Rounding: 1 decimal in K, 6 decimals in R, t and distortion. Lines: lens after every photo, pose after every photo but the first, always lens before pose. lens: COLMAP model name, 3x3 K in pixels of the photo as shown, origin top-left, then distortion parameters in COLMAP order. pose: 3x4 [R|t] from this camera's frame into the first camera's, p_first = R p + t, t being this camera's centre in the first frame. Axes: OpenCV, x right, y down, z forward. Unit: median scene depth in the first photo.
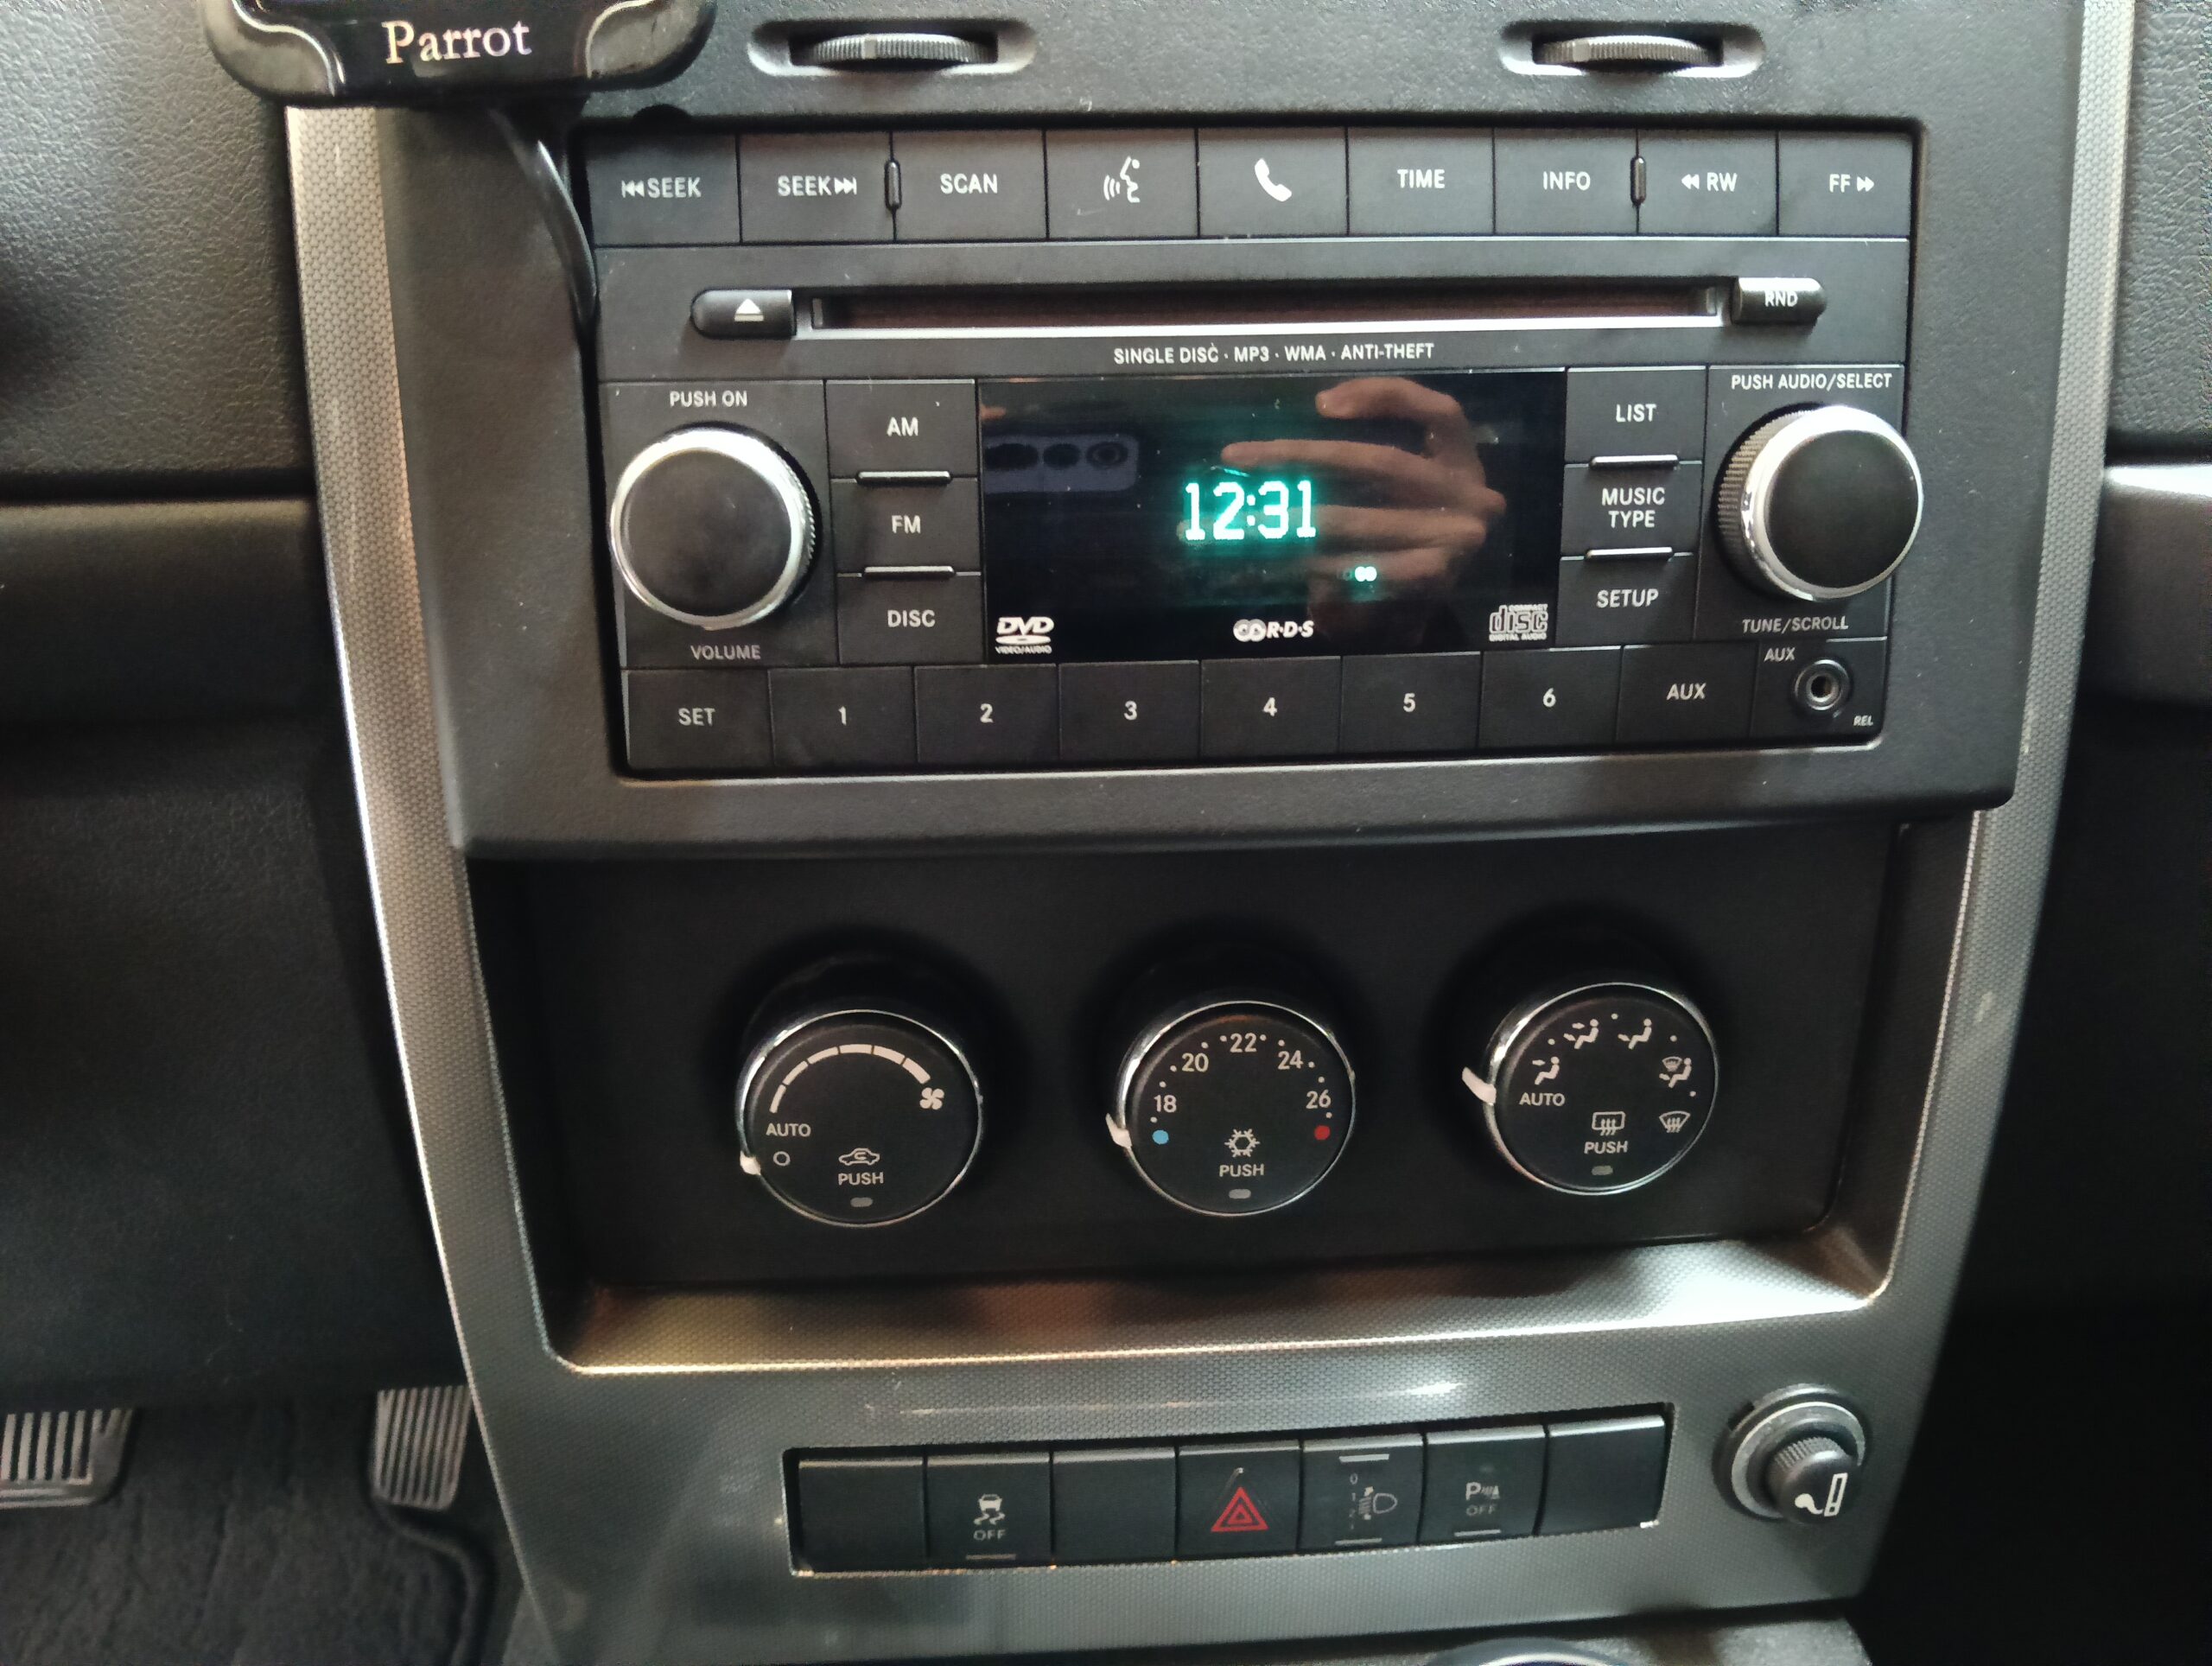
lens RADIAL K [[1730.2, 0, 1091.4], [0, 1730.2, 808.1], [0, 0, 1]] dist [0.010842, -0.079141]
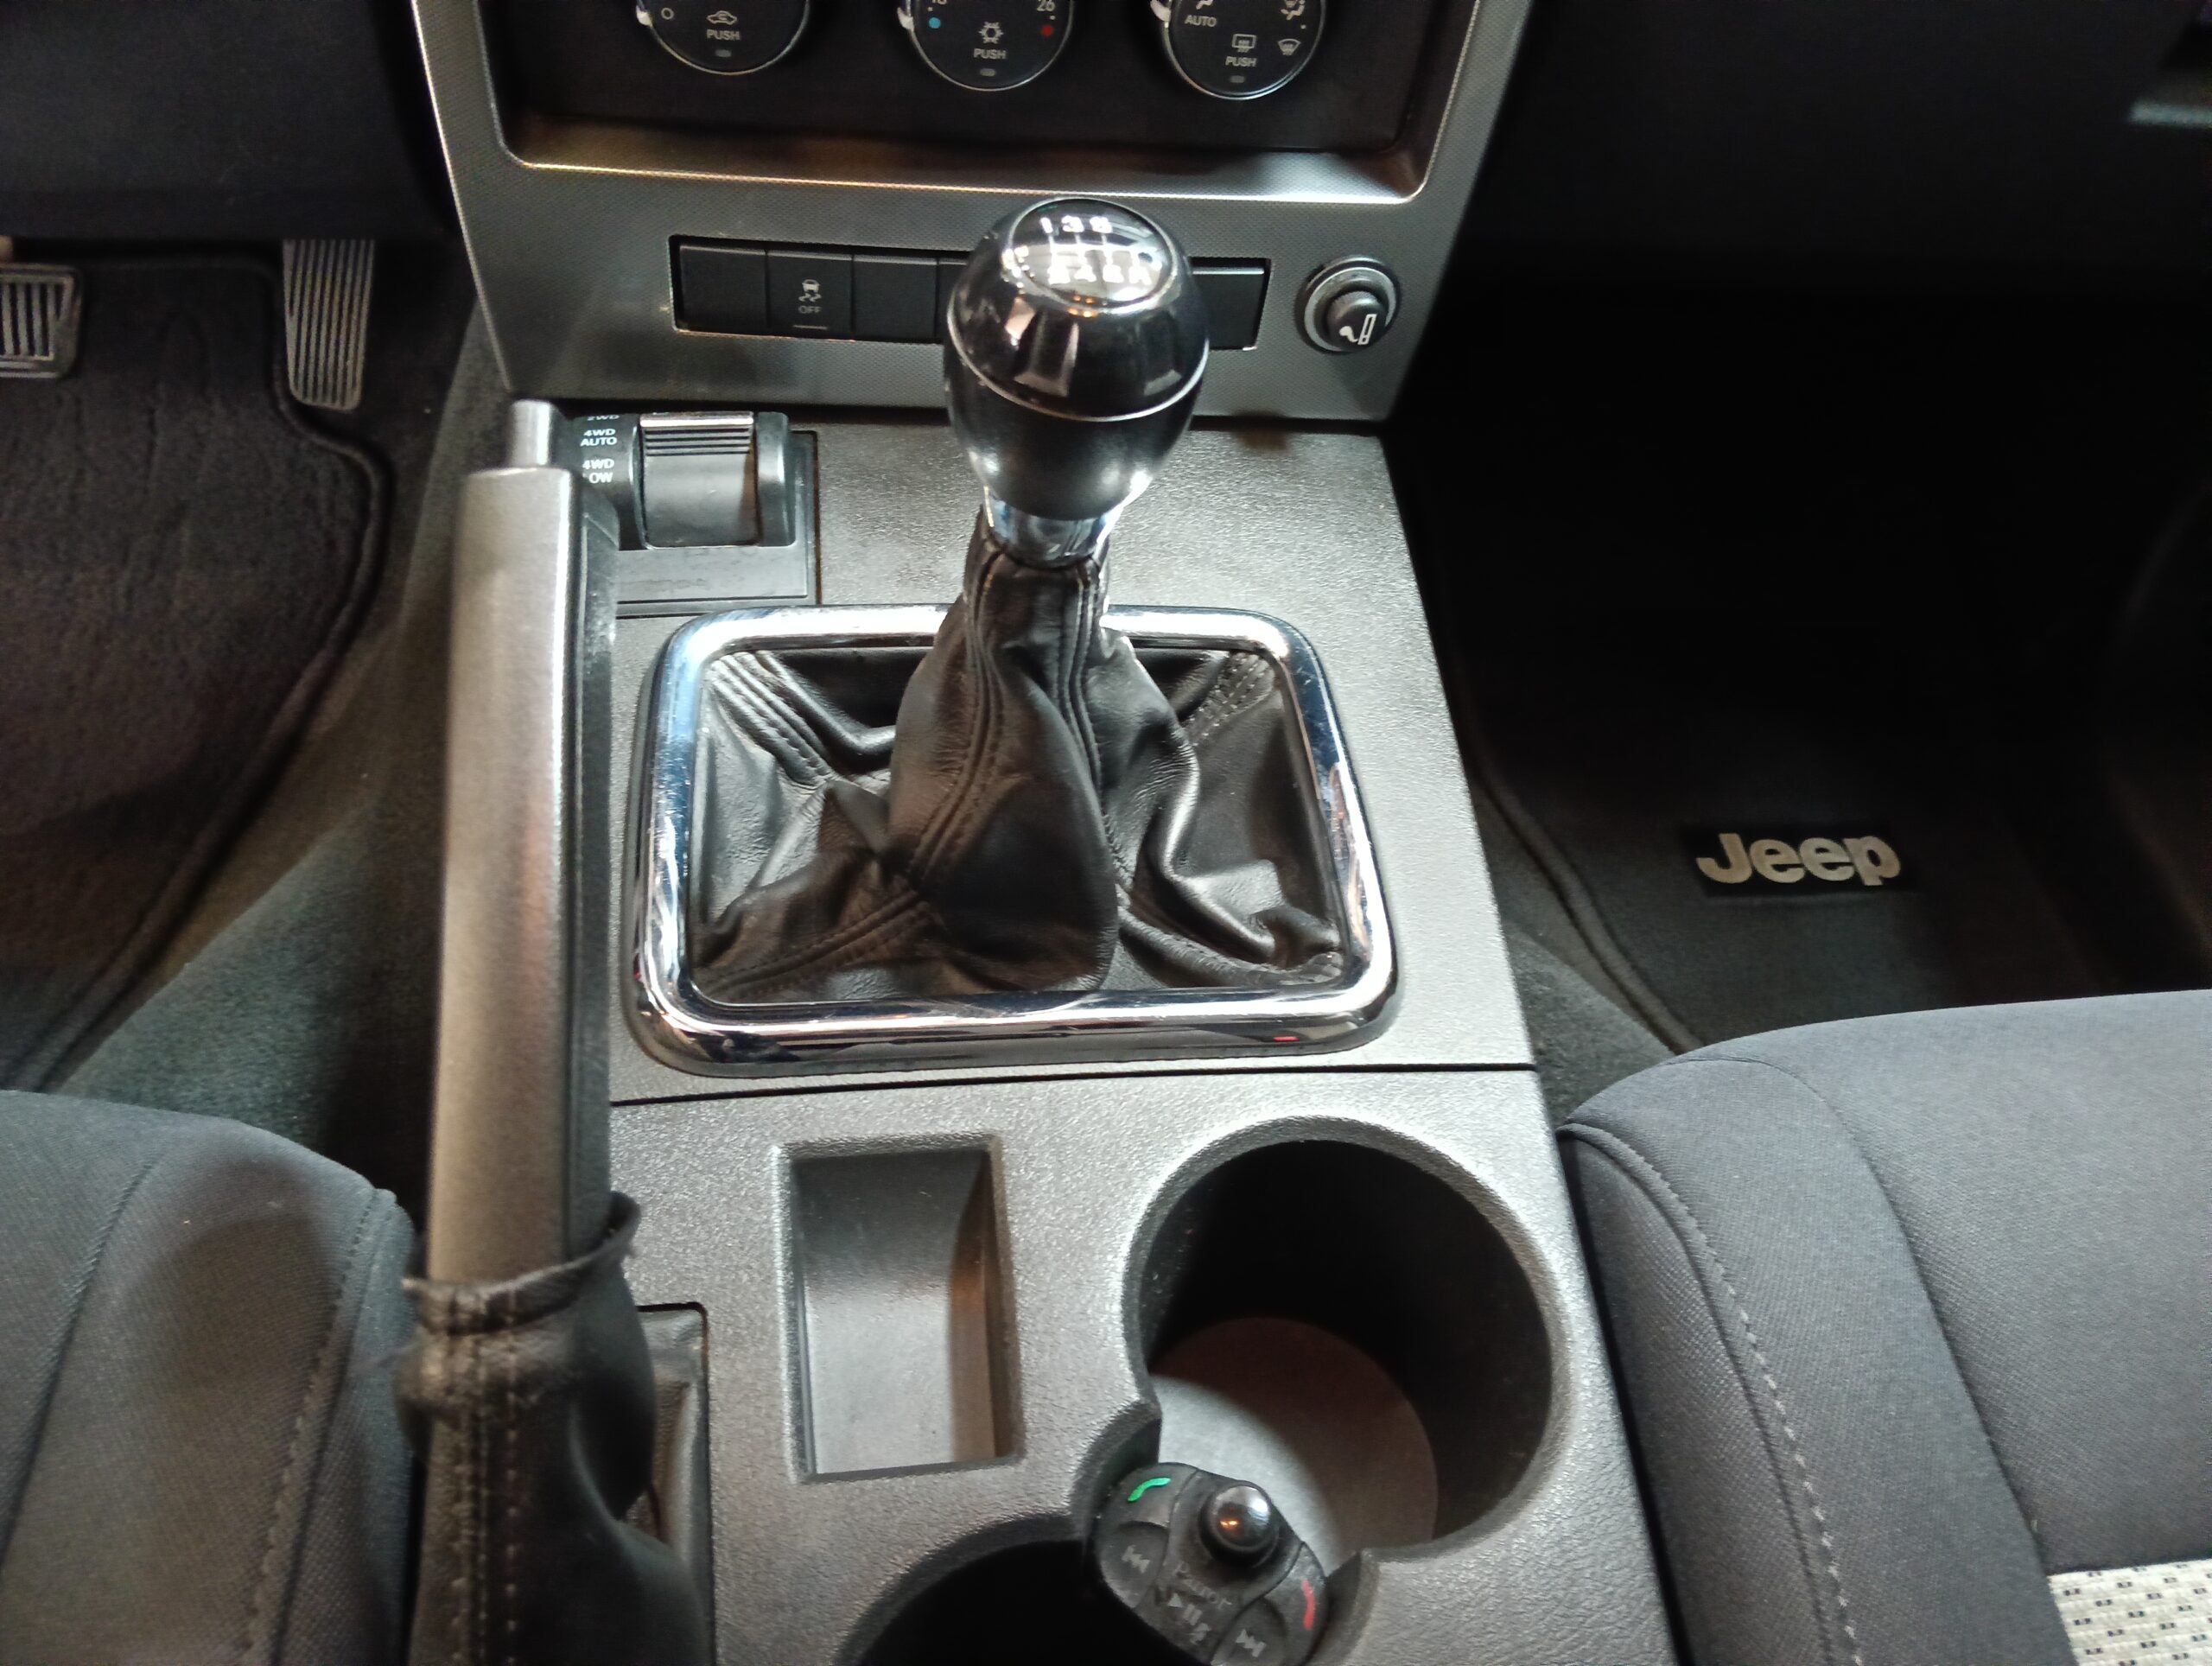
lens RADIAL K [[1786.0, 0, 1106.0], [0, 1786.0, 833.0], [0, 0, 1]] dist [0.034313, -0.104936]
pose [[0.991790, 0.035502, 0.122854, 0.022367], [-0.088020, 0.886425, 0.454427, 0.097975], [-0.092767, -0.461509, 0.882272, -0.635179]]
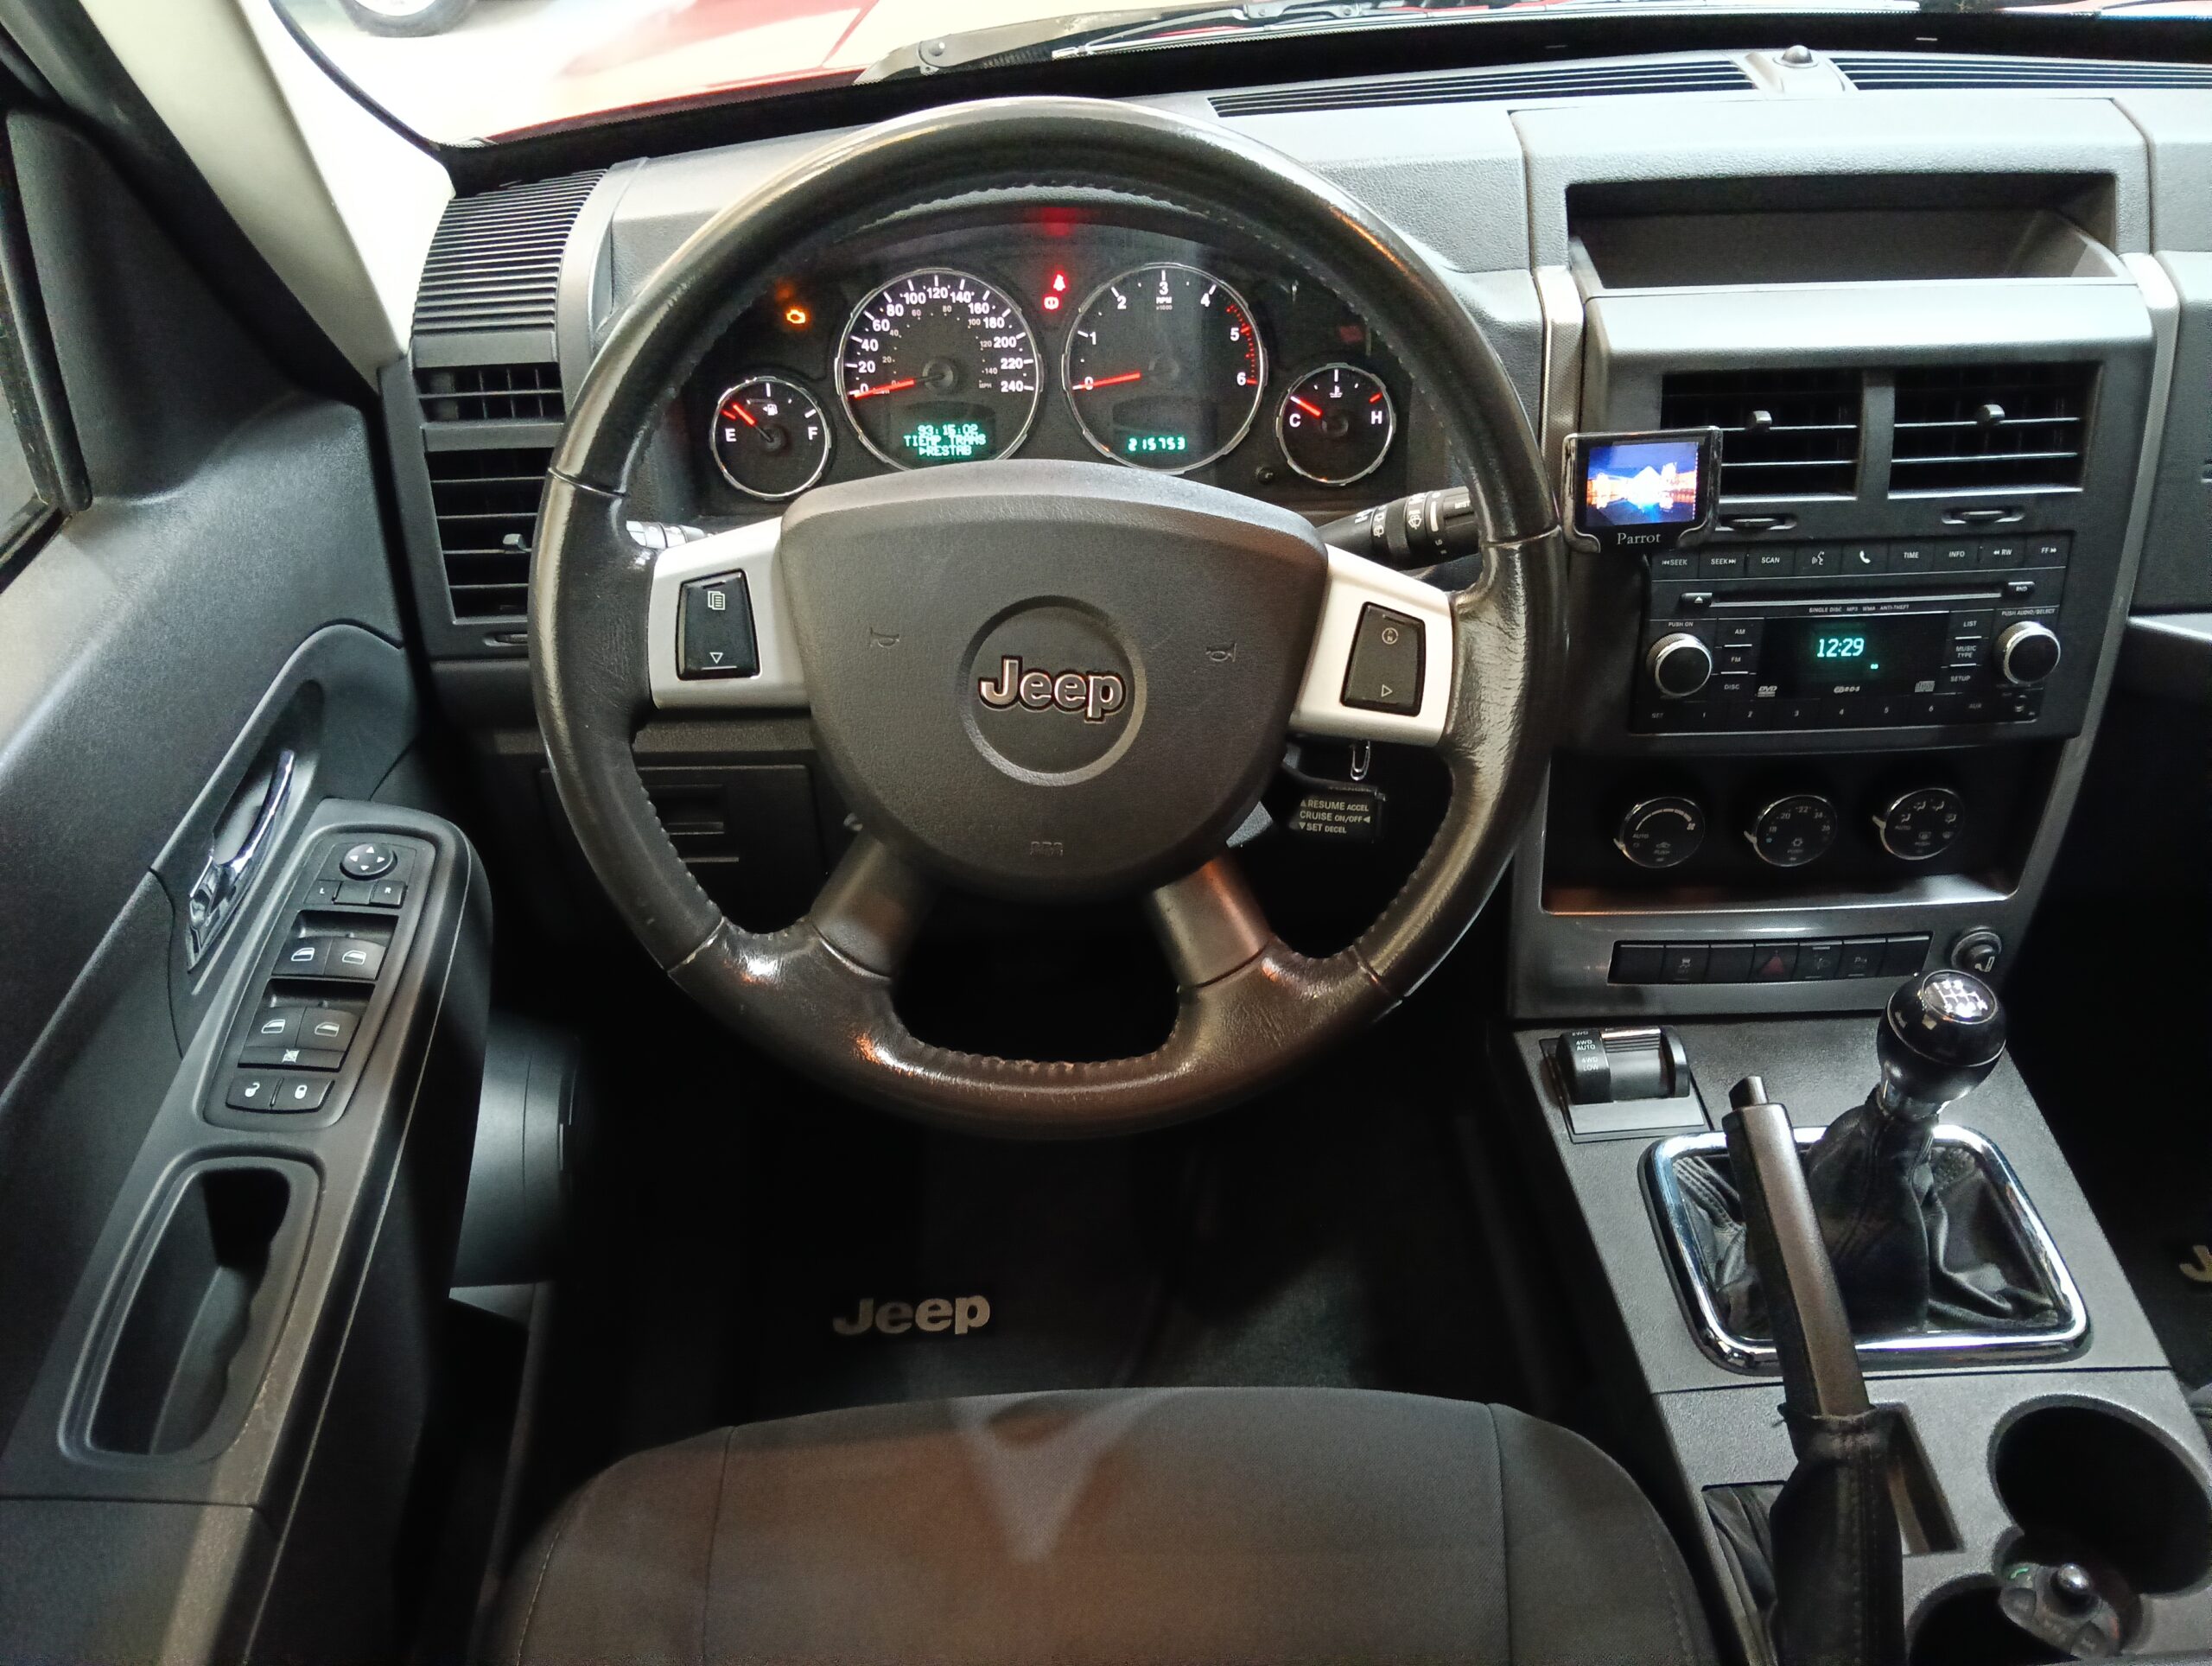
lens RADIAL K [[1777.7, 0, 1114.2], [0, 1777.7, 844.1], [0, 0, 1]] dist [0.050405, -0.103703]
pose [[0.999232, 0.010013, -0.037873, -0.939517], [-0.000397, 0.969318, 0.245809, -0.537645], [0.039172, -0.245605, 0.968578, -1.945405]]
